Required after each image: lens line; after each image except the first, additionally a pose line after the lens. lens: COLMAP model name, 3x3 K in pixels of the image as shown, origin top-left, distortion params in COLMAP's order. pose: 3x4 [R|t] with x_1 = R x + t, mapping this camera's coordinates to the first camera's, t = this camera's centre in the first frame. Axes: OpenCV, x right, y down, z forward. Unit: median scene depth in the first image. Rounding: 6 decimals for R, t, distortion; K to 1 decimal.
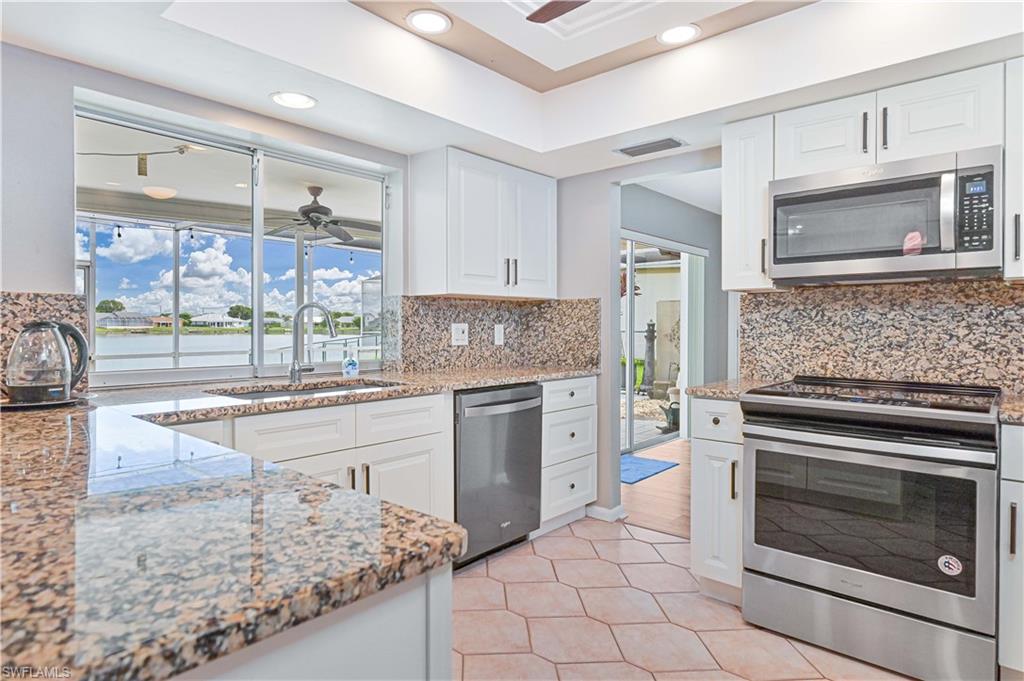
lens RADIAL K [[584.2, 0, 512.0], [0, 584.2, 340.5], [0, 0, 1]] dist [-0.000281, -0.000677]
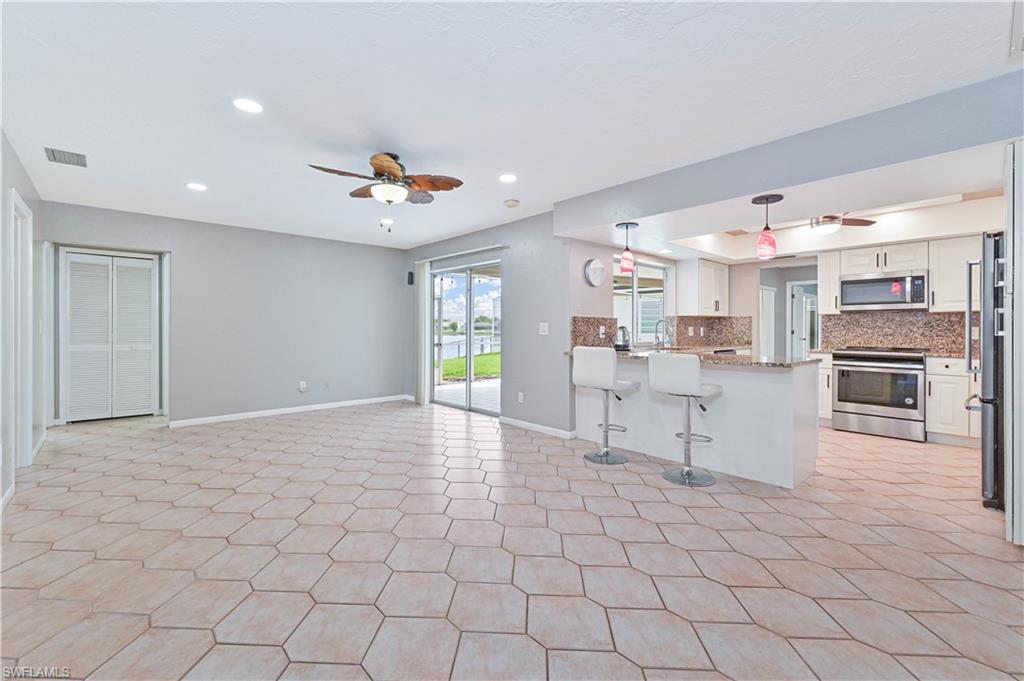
lens RADIAL K [[435.7, 0, 512.2], [0, 435.7, 334.5], [0, 0, 1]] dist [0.001378, 0.000082]
pose [[0.992666, 0.003086, -0.120849, -0.934397], [-0.004665, 0.999907, -0.012787, 0.046289], [0.120799, 0.013257, 0.992588, -1.365303]]
